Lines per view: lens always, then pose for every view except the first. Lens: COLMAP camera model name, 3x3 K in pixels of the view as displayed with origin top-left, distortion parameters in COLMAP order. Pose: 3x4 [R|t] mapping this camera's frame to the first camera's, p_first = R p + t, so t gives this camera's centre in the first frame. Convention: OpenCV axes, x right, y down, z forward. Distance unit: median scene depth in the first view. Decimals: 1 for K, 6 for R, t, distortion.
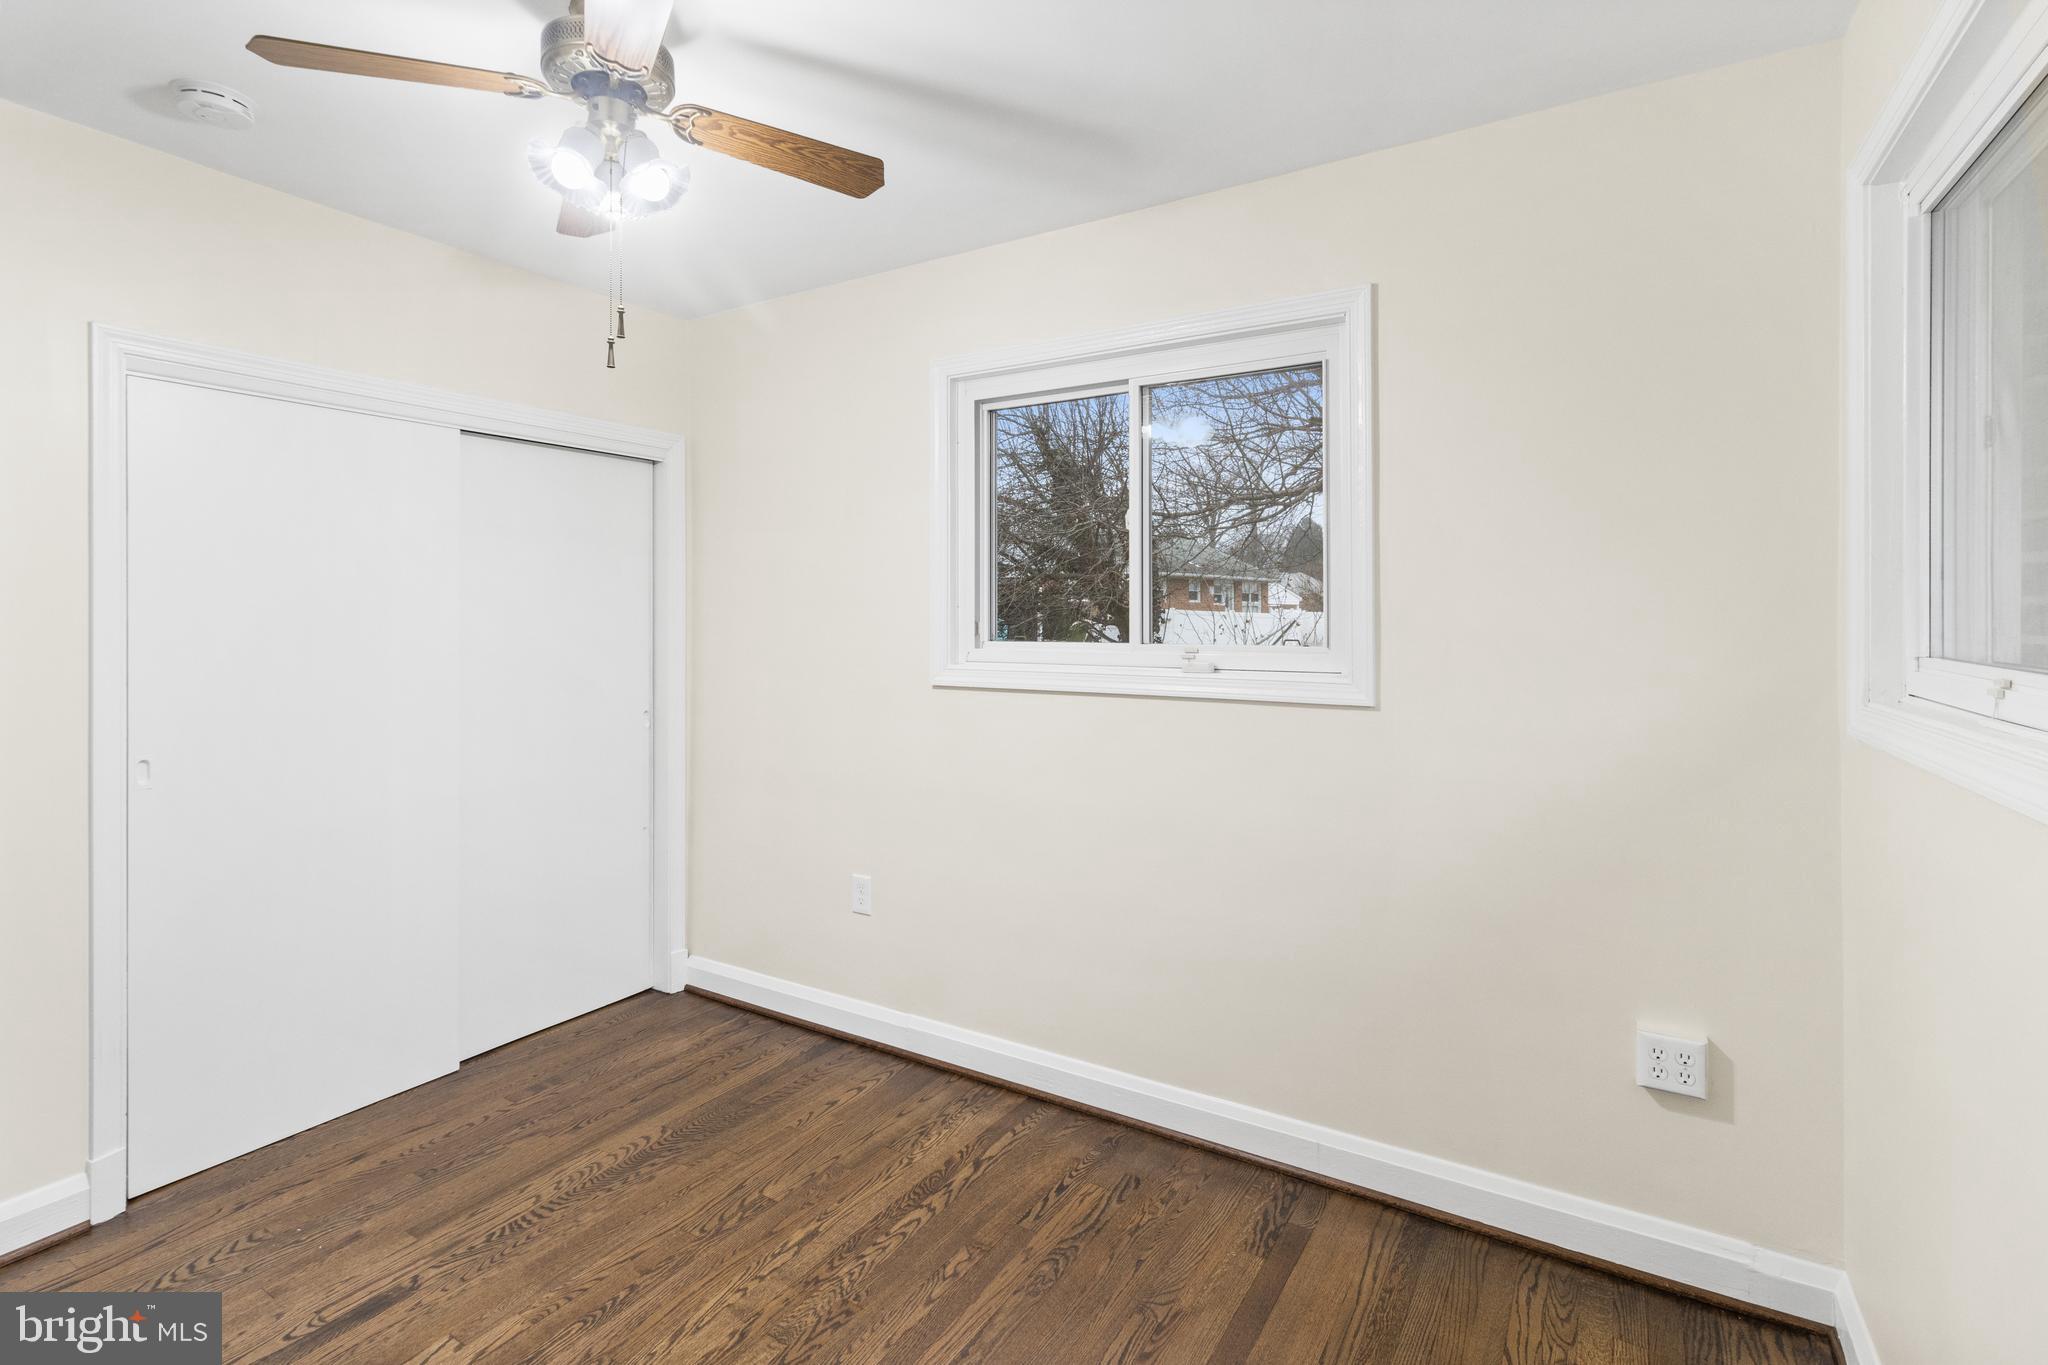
lens RADIAL K [[955.1, 0, 1020.6], [0, 955.1, 613.8], [0, 0, 1]] dist [-0.000138, 0.000153]
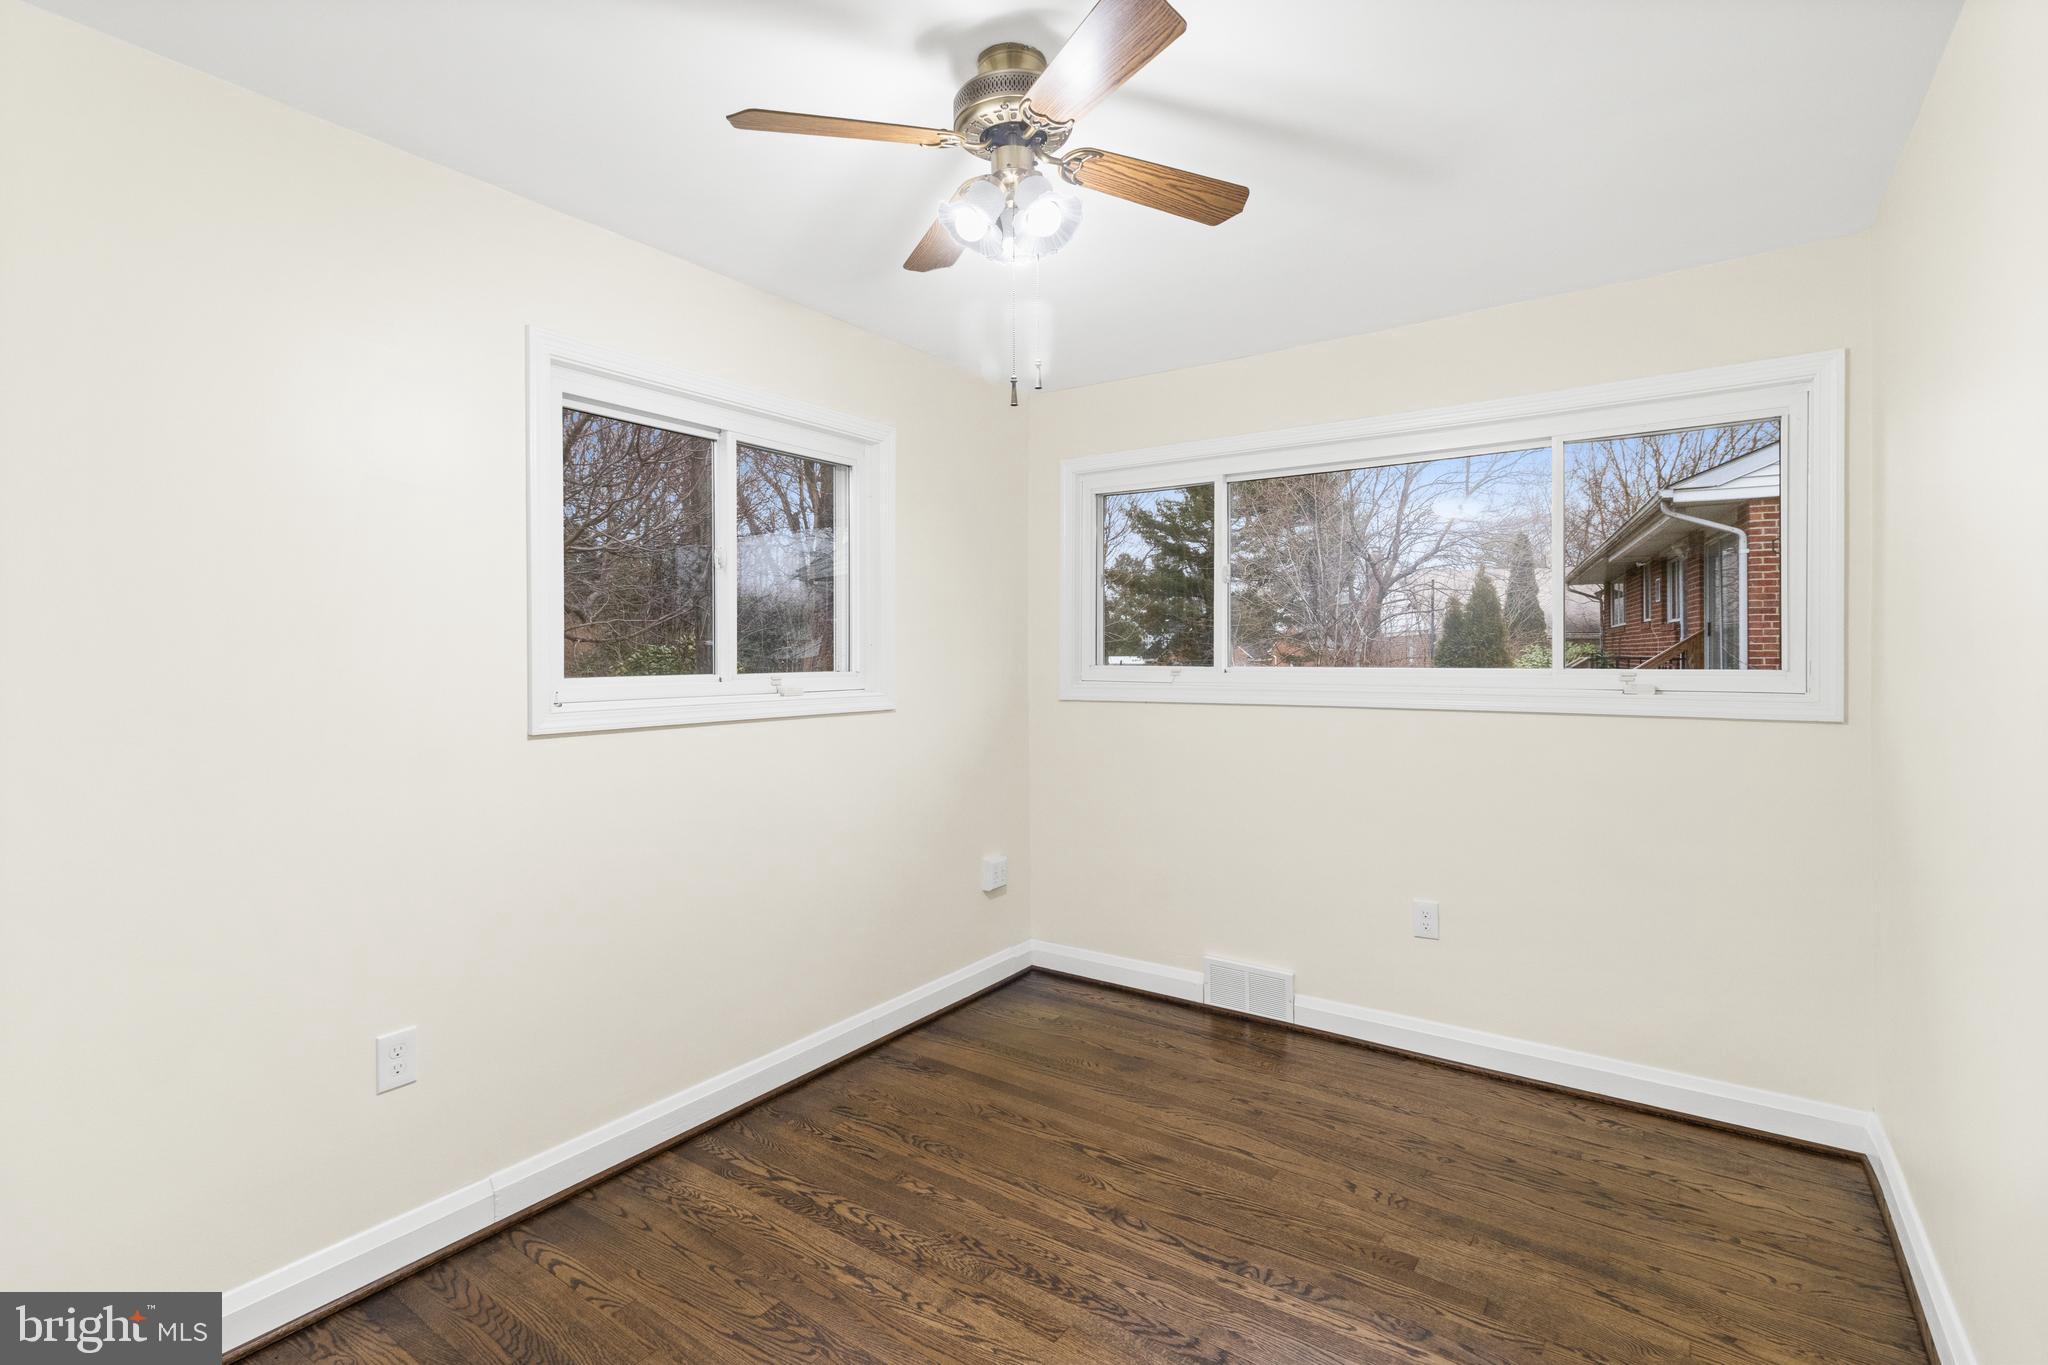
lens RADIAL K [[944.8, 0, 1027.9], [0, 944.8, 647.2], [0, 0, 1]] dist [0.001959, 0.000118]
pose [[0.060394, 0.004709, 0.998164, -1.135486], [-0.001244, 0.999988, -0.004642, 0.005780], [-0.998174, -0.000961, 0.060399, 0.719545]]
